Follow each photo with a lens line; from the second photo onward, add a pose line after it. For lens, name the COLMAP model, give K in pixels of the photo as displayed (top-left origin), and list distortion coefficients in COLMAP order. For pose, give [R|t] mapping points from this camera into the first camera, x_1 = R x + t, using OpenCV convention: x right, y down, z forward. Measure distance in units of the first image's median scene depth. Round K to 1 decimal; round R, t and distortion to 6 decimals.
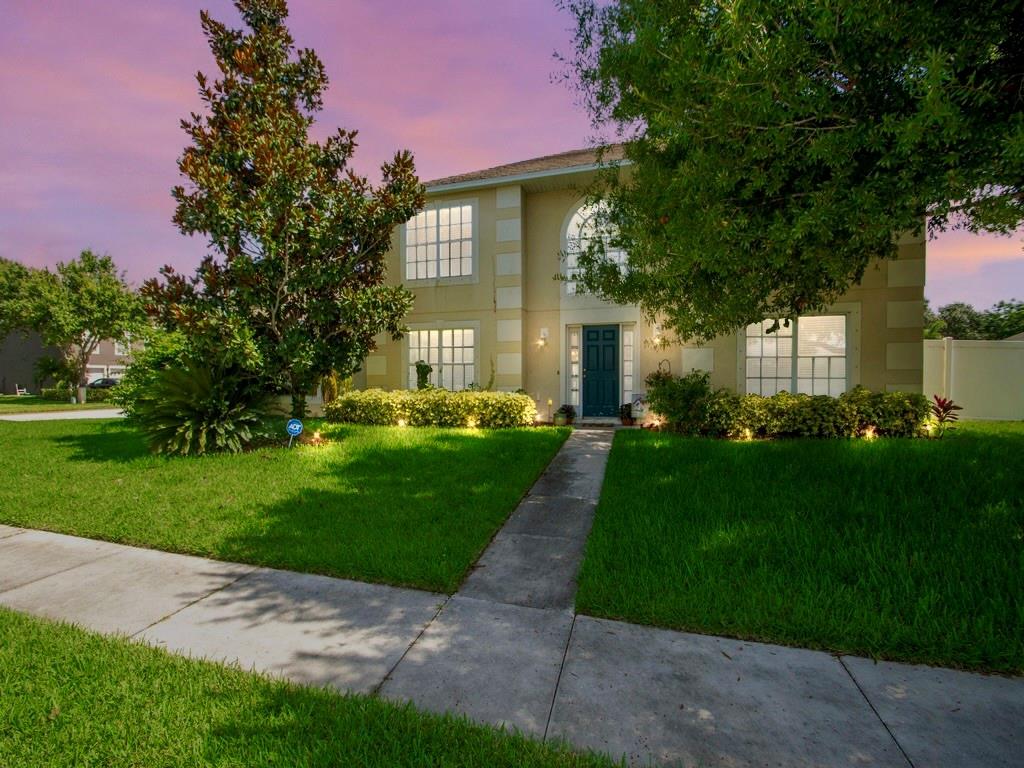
lens RADIAL K [[465.3, 0, 512.3], [0, 465.3, 385.2], [0, 0, 1]] dist [0.012279, -0.005017]
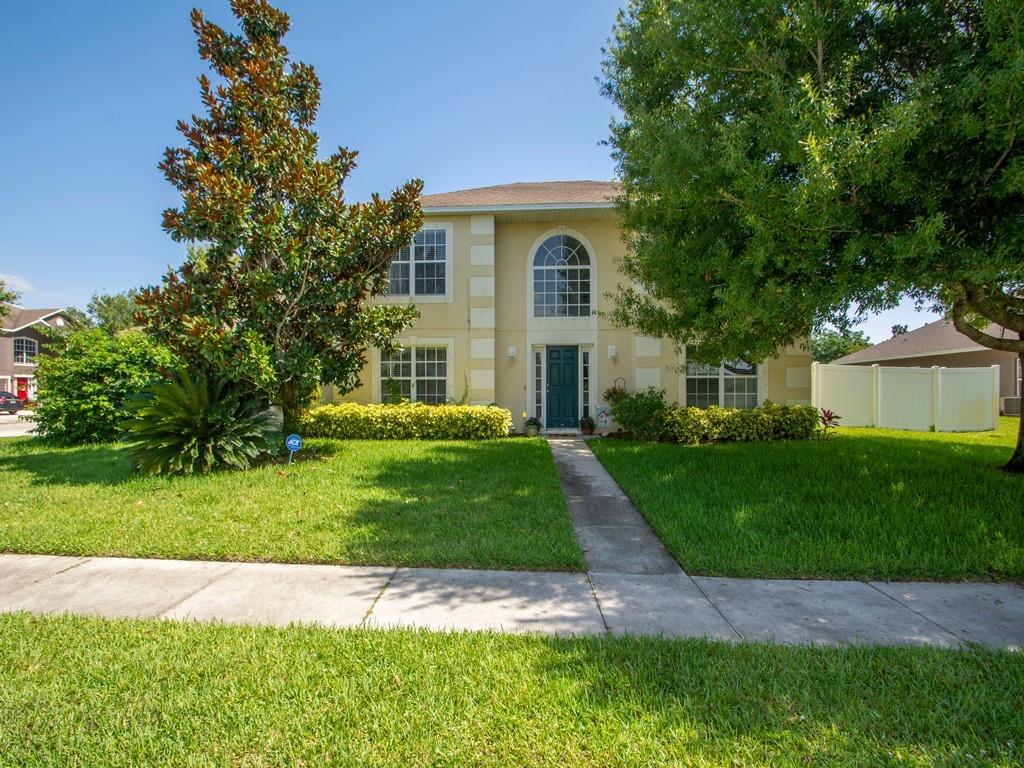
lens RADIAL K [[465.3, 0, 516.0], [0, 465.3, 386.5], [0, 0, 1]] dist [0.012279, -0.005017]
pose [[0.971148, 0.006828, 0.238378, -0.279077], [-0.001487, 0.999744, -0.022580, -0.008052], [-0.238471, 0.021574, 0.970910, -0.079162]]
